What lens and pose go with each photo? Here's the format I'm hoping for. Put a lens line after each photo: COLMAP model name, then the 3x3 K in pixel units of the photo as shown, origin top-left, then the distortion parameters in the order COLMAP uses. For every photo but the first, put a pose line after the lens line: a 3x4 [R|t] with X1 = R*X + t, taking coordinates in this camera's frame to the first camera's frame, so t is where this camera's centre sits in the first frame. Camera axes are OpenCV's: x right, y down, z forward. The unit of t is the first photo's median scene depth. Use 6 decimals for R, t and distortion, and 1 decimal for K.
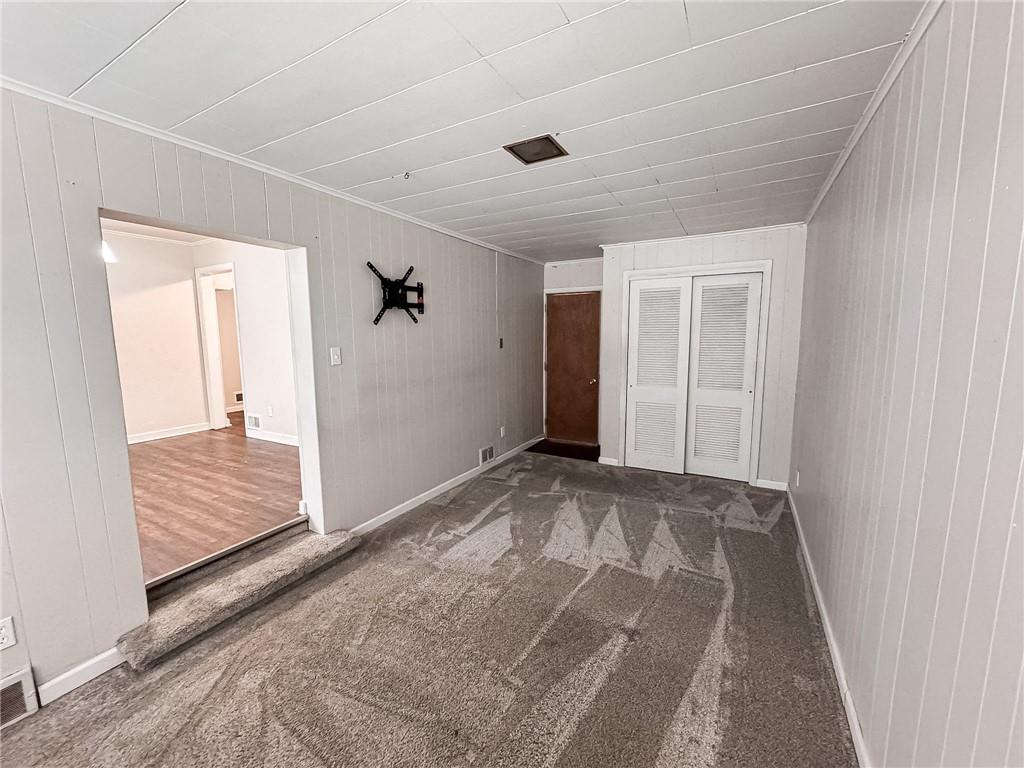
lens RADIAL K [[409.5, 0, 512.0], [0, 409.5, 384.0], [0, 0, 1]] dist [0.001042, 0.000431]
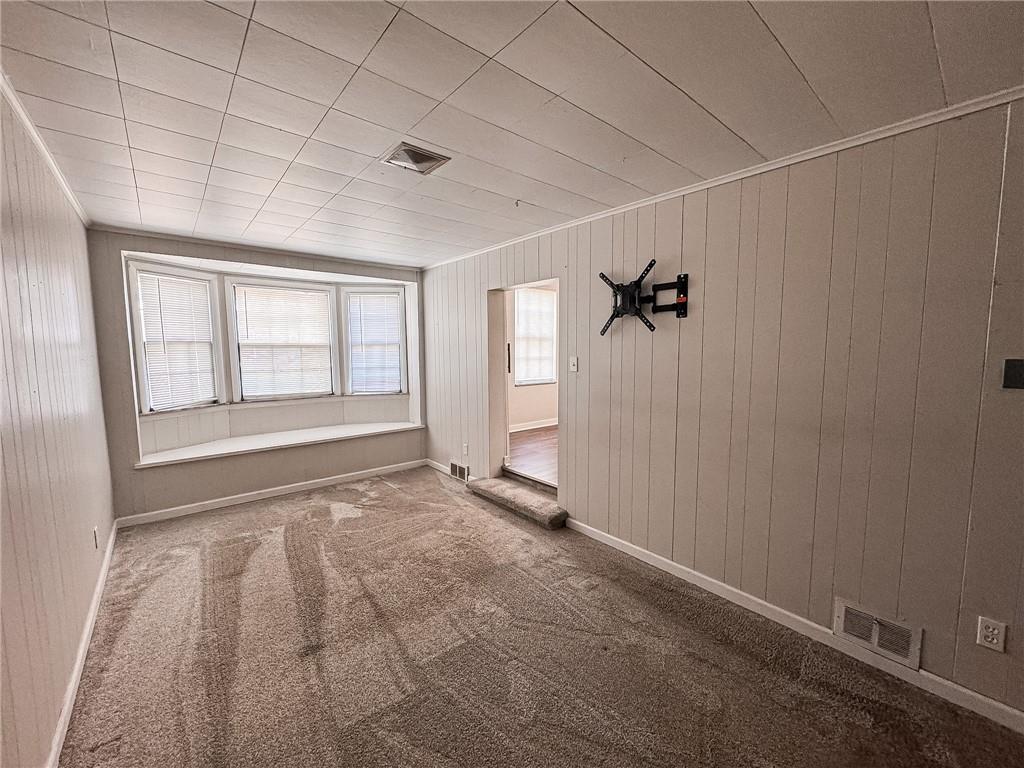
lens RADIAL K [[409.5, 0, 512.0], [0, 409.5, 384.0], [0, 0, 1]] dist [0.001042, 0.000431]
pose [[-0.347182, 0.095731, -0.932899, 0.624495], [-0.109946, 0.983761, 0.141867, -0.137358], [0.931331, 0.151822, -0.331019, 1.074369]]
